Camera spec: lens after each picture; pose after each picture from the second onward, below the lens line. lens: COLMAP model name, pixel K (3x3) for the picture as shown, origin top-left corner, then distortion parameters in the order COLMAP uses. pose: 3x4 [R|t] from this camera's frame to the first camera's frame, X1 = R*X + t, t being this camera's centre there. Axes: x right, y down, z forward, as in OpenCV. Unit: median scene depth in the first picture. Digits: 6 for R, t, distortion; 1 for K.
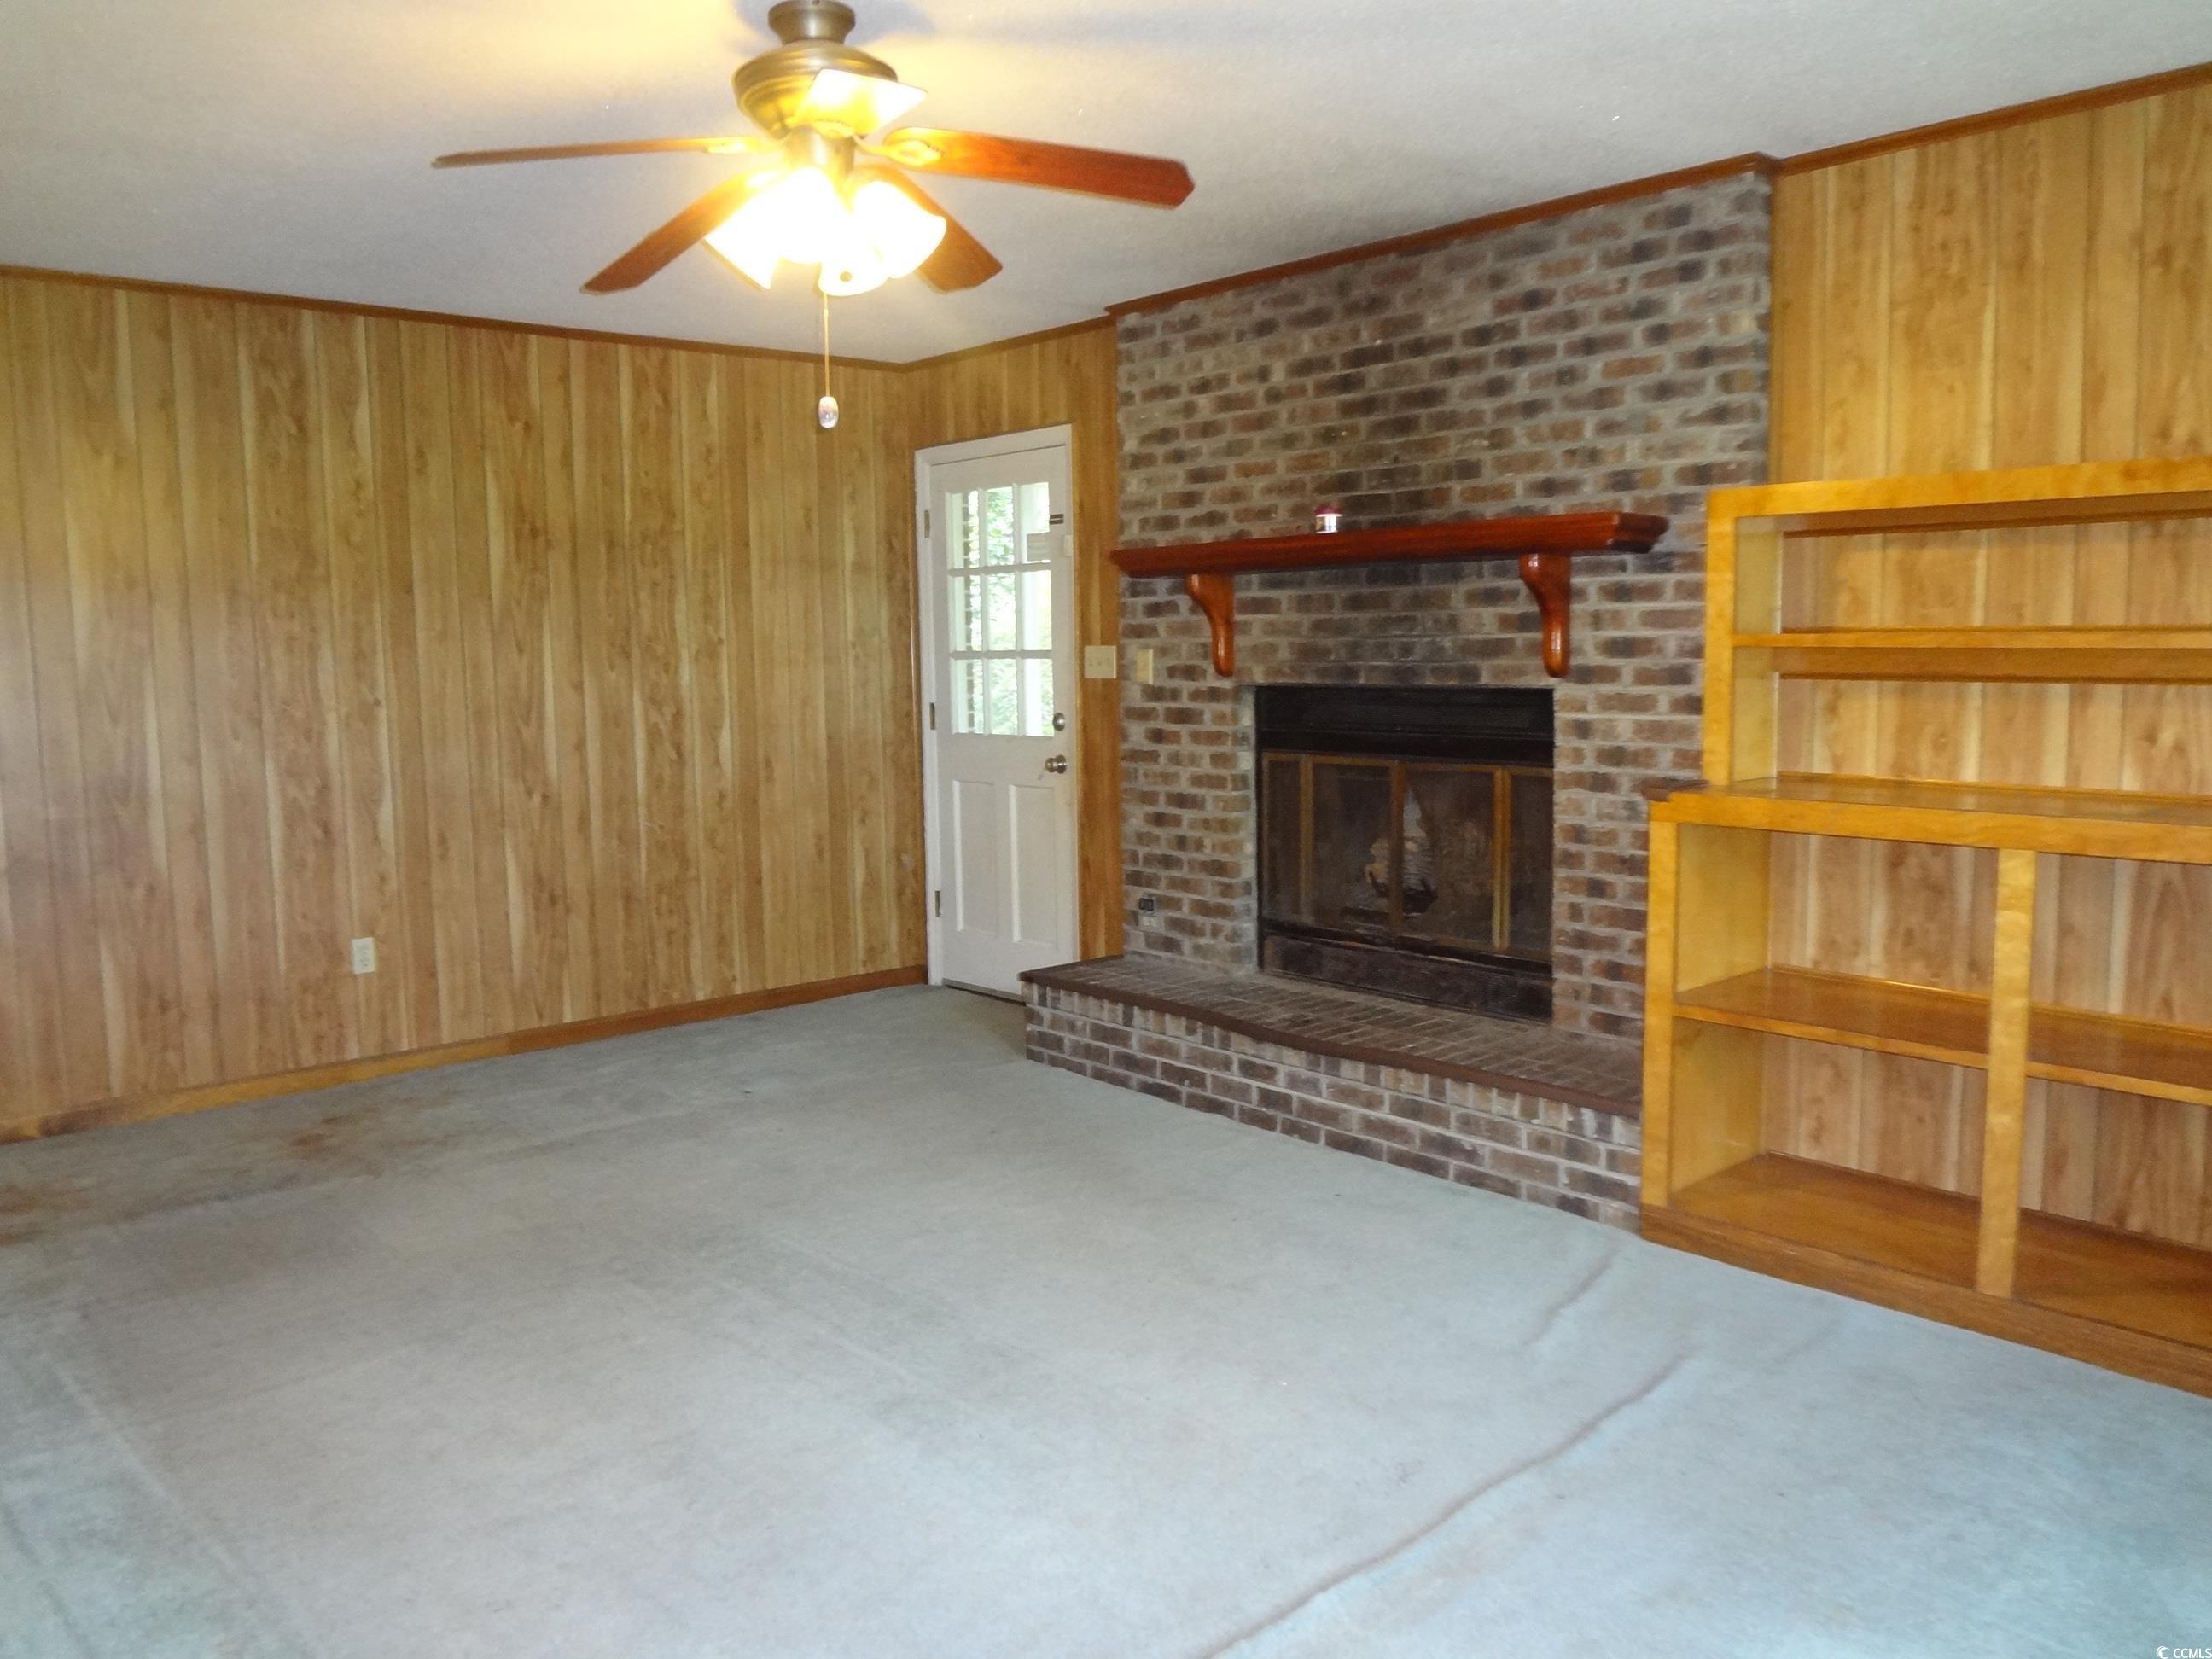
lens RADIAL K [[1655.9, 0, 1083.1], [0, 1655.9, 834.2], [0, 0, 1]] dist [-0.045405, 0.013366]
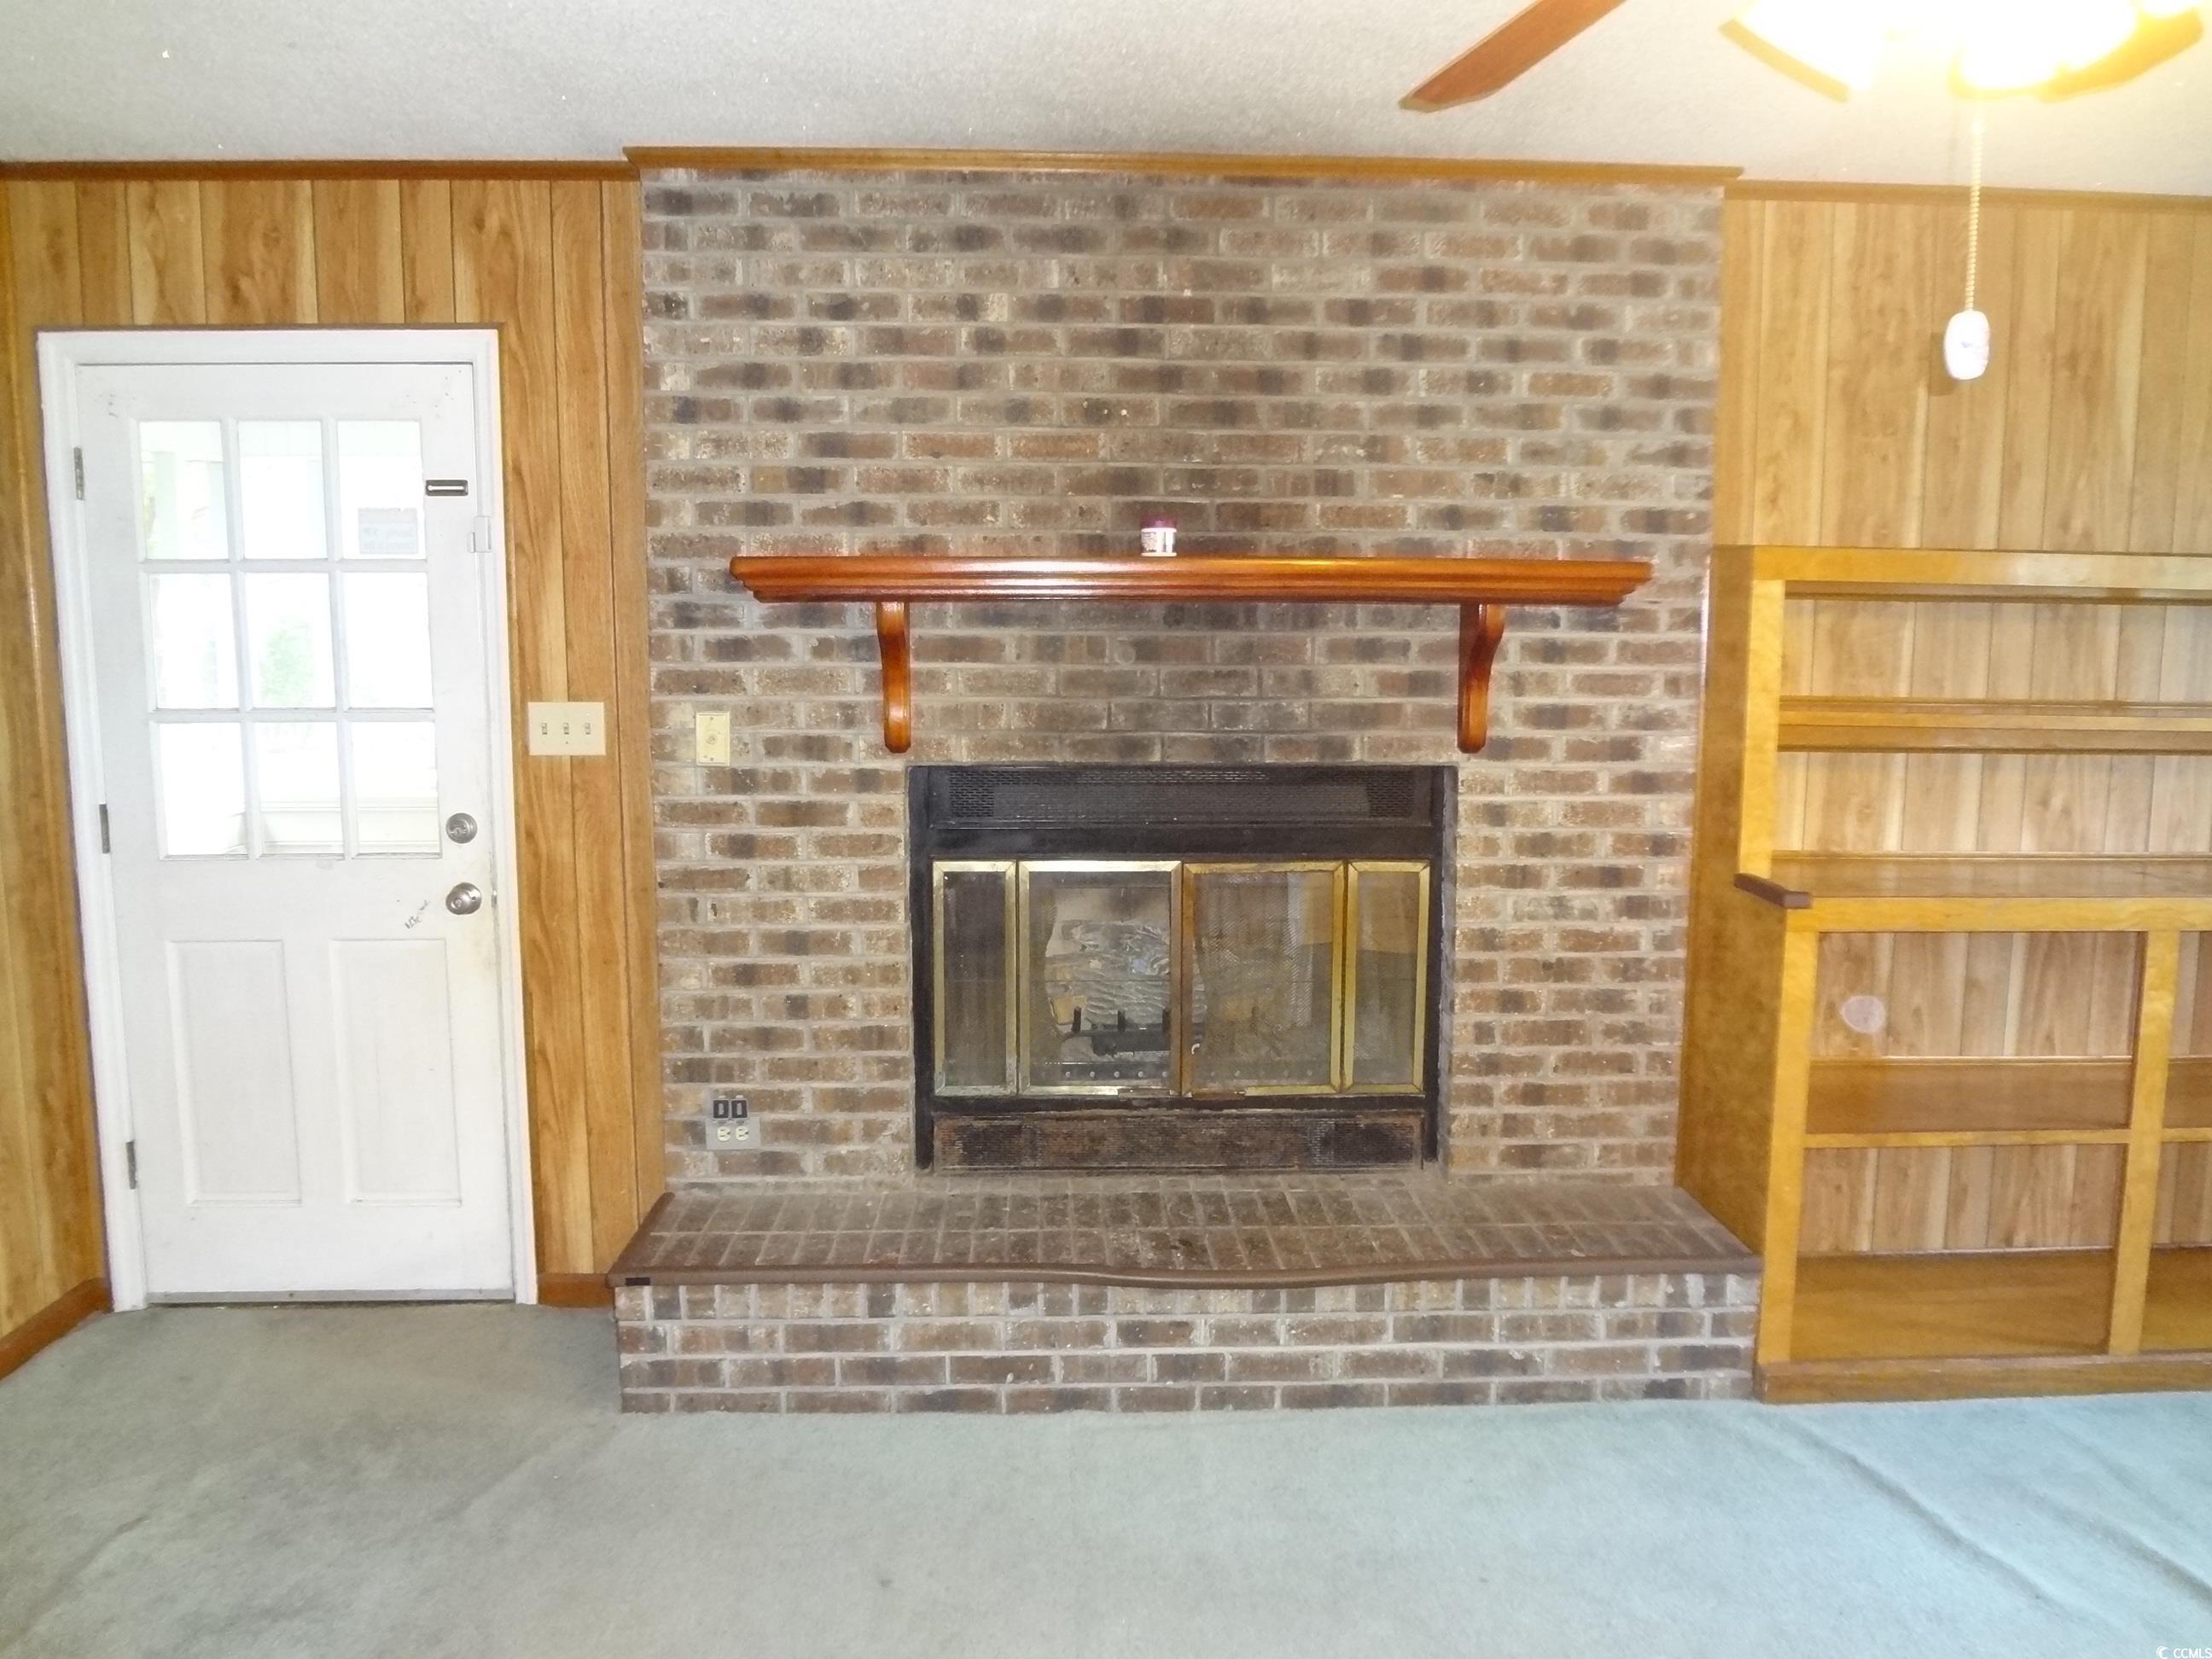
lens RADIAL K [[1655.9, 0, 1113.4], [0, 1655.9, 835.9], [0, 0, 1]] dist [-0.045405, 0.013366]
pose [[0.623873, -0.082973, 0.777109, -0.441384], [0.074813, 0.996122, 0.046296, -0.100811], [-0.777937, 0.029255, 0.627661, 0.600027]]
